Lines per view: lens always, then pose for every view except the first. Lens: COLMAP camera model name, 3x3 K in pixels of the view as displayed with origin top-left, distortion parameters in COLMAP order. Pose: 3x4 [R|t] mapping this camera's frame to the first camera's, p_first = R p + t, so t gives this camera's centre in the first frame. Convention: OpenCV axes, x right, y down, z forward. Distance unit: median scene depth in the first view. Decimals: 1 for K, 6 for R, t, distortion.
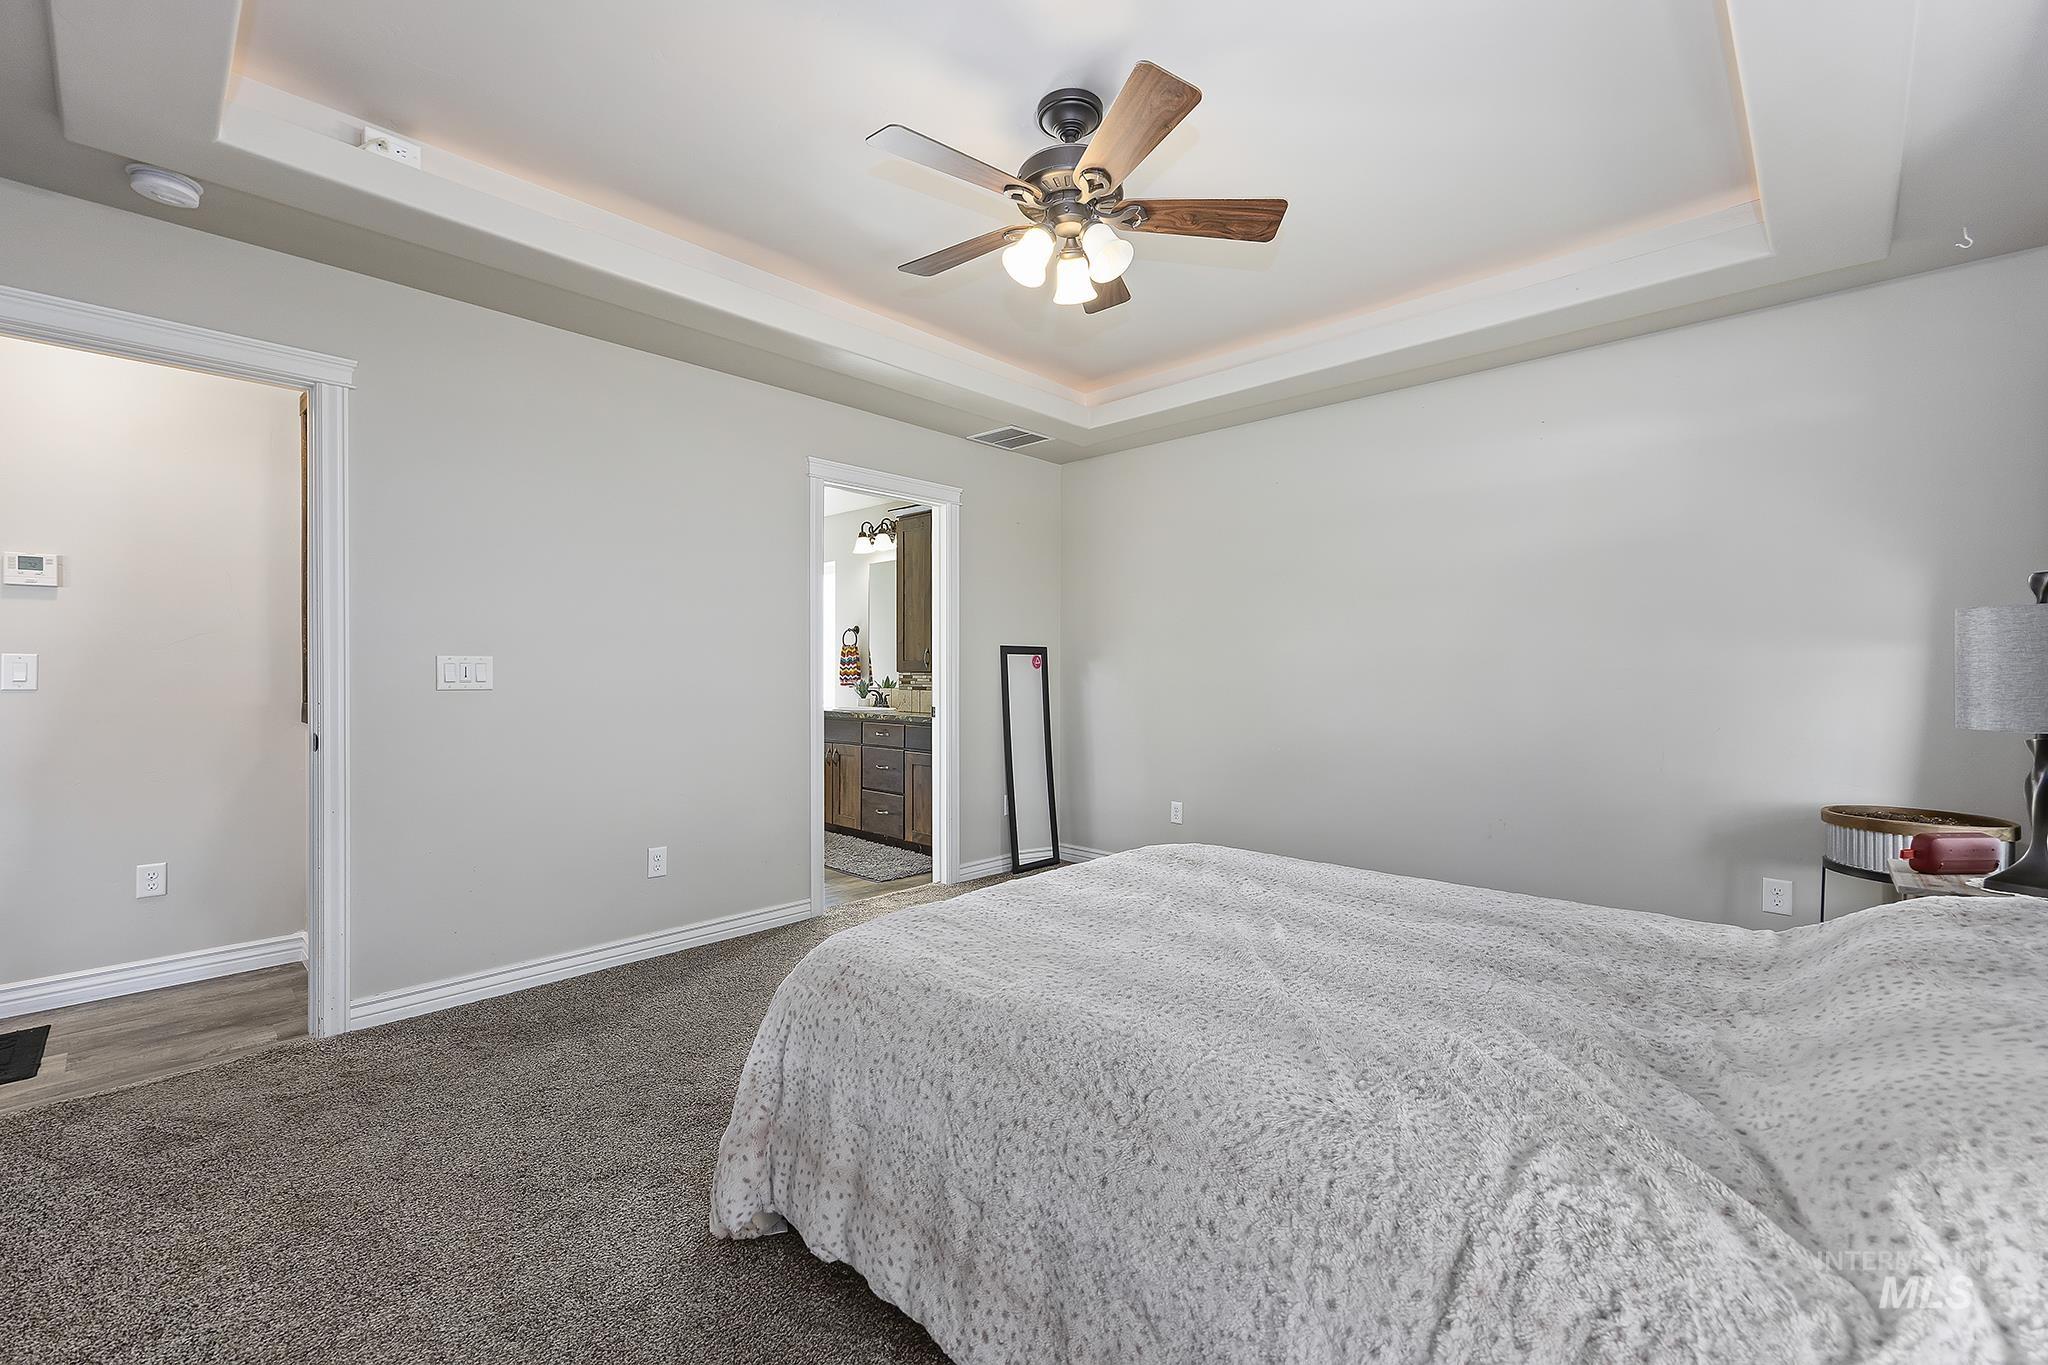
lens RADIAL K [[820.7, 0, 1027.1], [0, 820.7, 686.4], [0, 0, 1]] dist [0.001833, -0.000036]
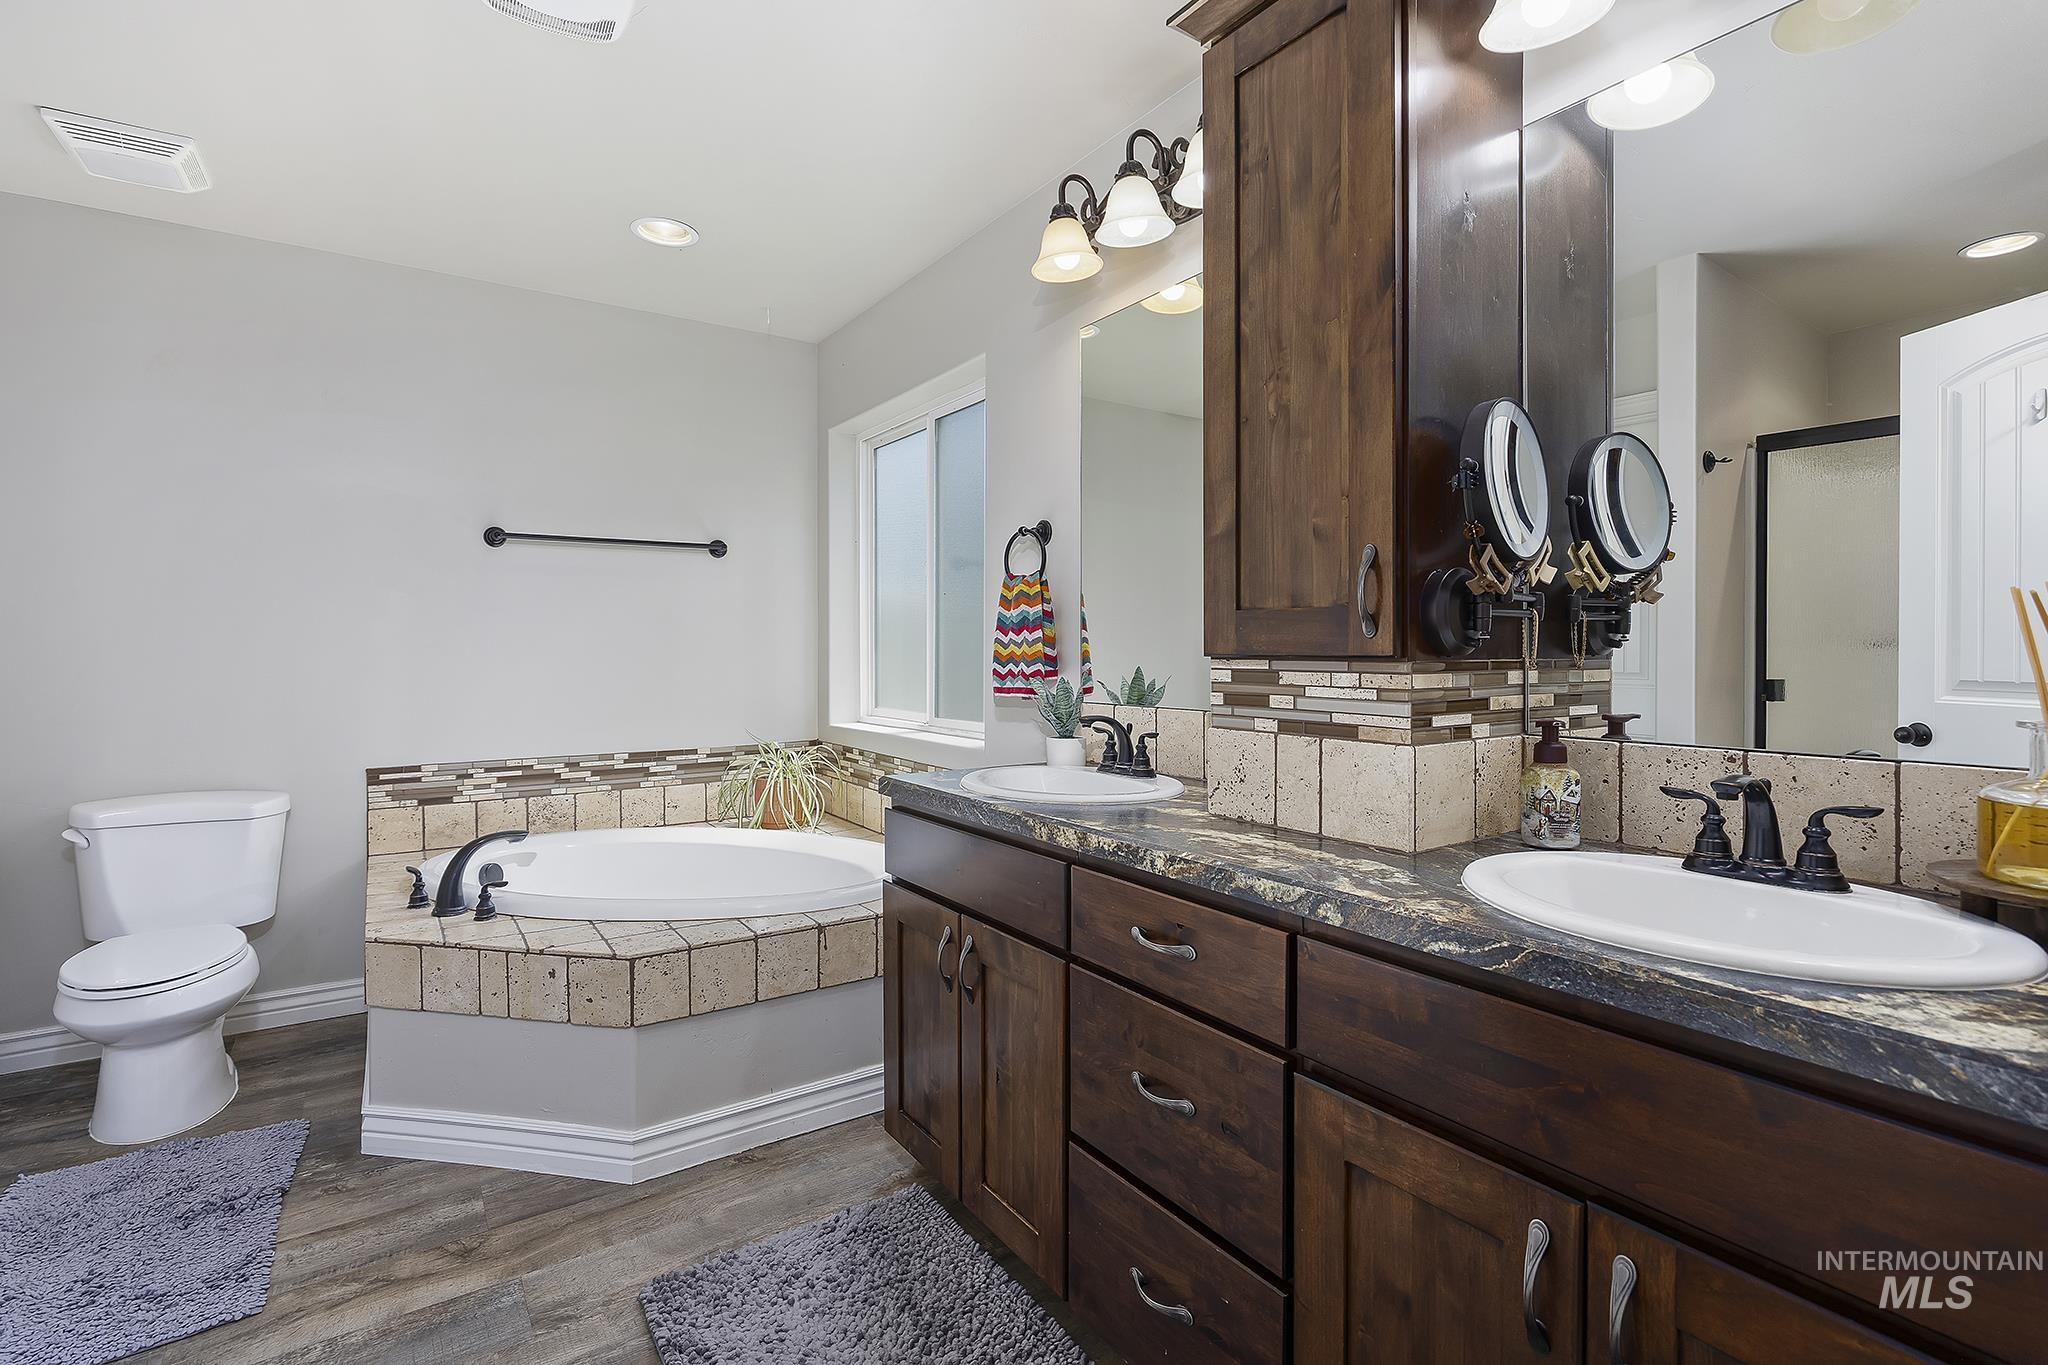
lens RADIAL K [[930.1, 0, 1024.5], [0, 930.1, 669.8], [0, 0, 1]] dist [-0.002070, -0.000585]
pose [[0.975719, 0.001263, -0.219023, -0.137607], [0.000158, 0.999979, 0.006471, -0.014151], [0.219027, -0.006349, 0.975698, 0.653820]]
